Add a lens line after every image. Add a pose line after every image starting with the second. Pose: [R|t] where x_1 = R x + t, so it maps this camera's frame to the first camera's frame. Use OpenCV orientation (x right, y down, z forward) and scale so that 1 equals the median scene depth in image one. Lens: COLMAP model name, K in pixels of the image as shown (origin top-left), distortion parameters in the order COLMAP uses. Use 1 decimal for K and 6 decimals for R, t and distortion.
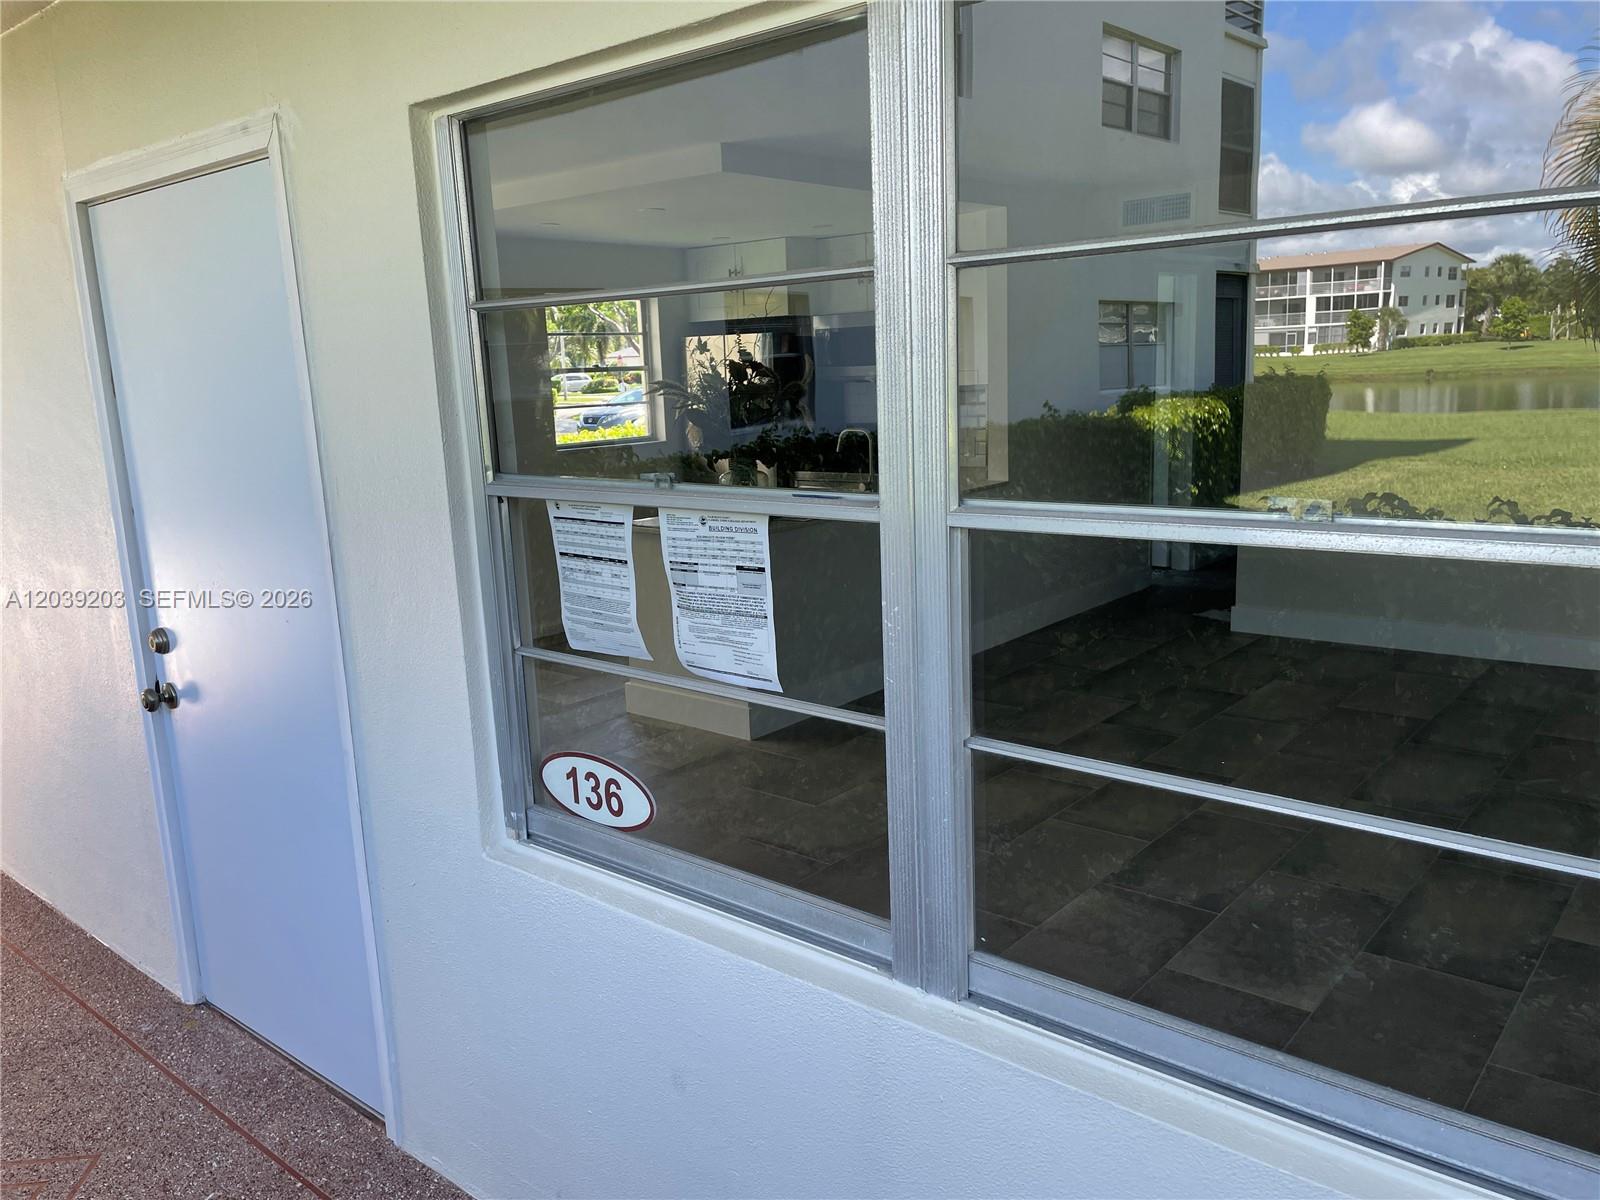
lens RADIAL K [[1214.8, 0, 786.7], [0, 1214.8, 604.0], [0, 0, 1]] dist [0.084004, -0.103436]
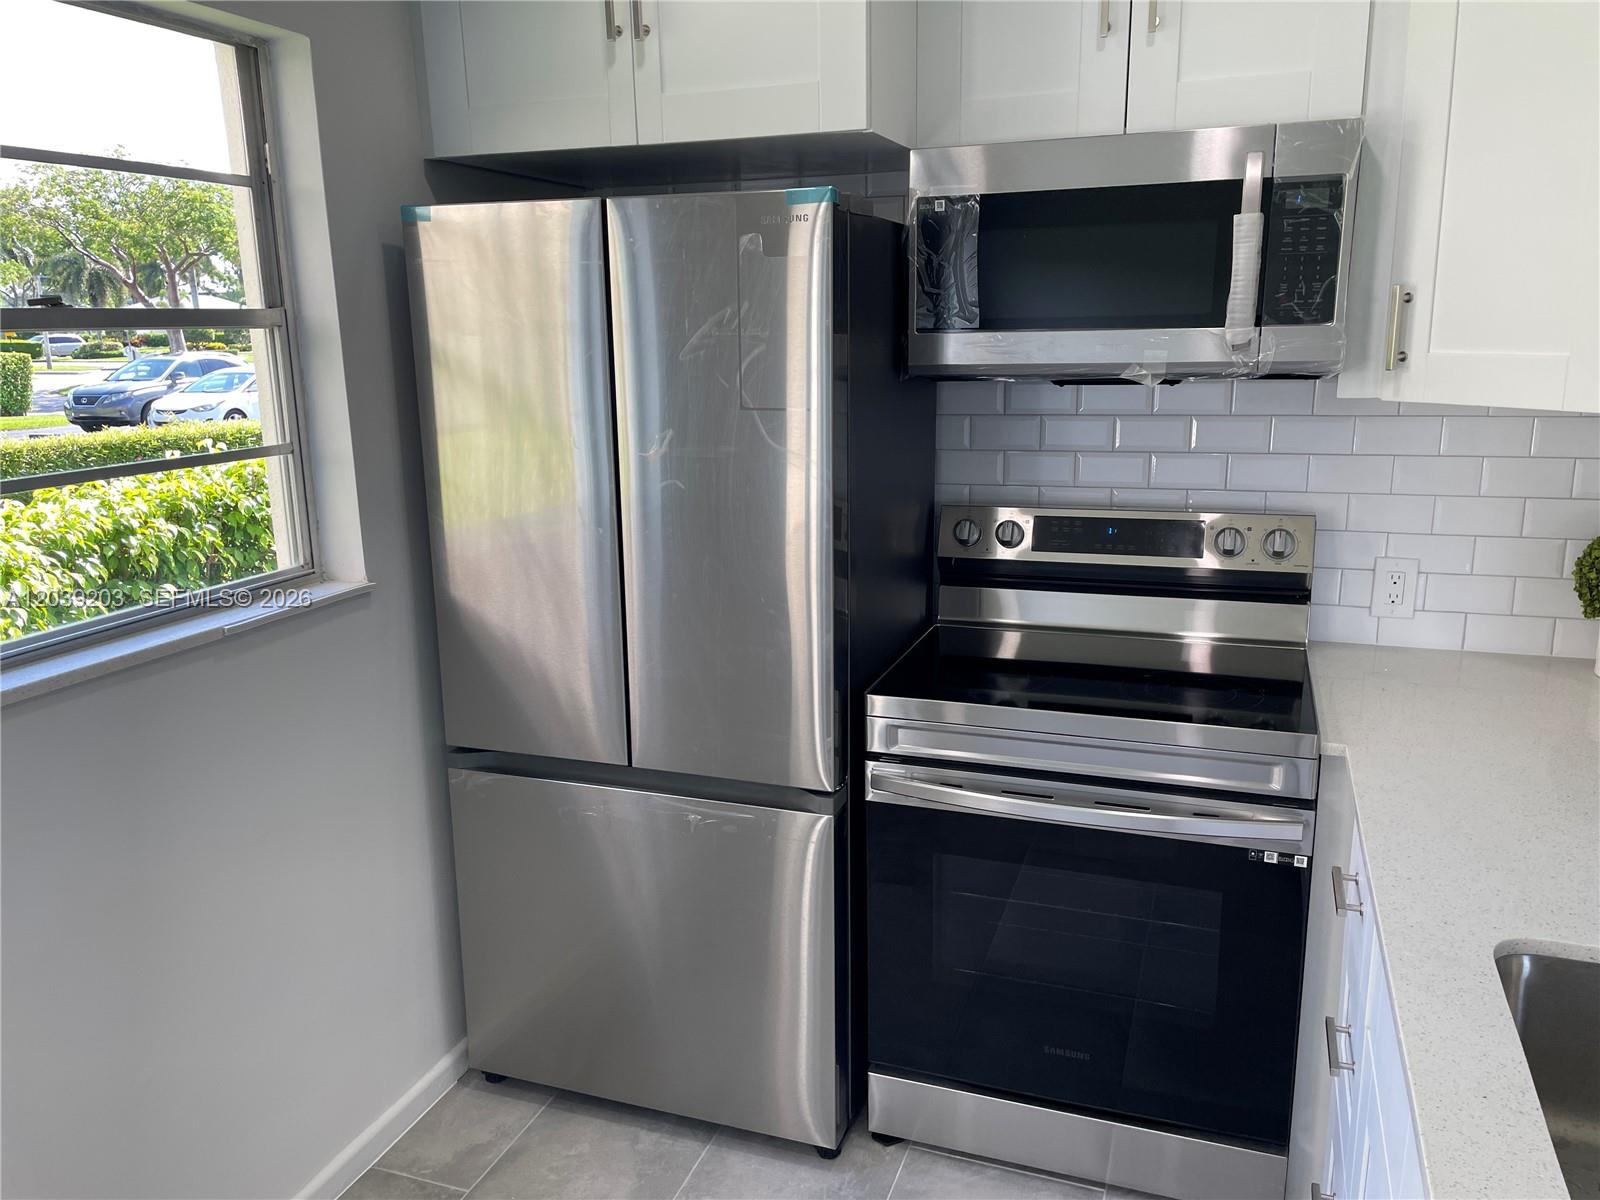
lens RADIAL K [[1214.8, 0, 800.5], [0, 1214.8, 610.5], [0, 0, 1]] dist [0.084004, -0.103436]
pose [[0.936478, -0.058680, 0.345782, -0.108305], [0.049276, 0.998139, 0.035931, -0.139281], [-0.347247, -0.016610, 0.937627, 0.736495]]
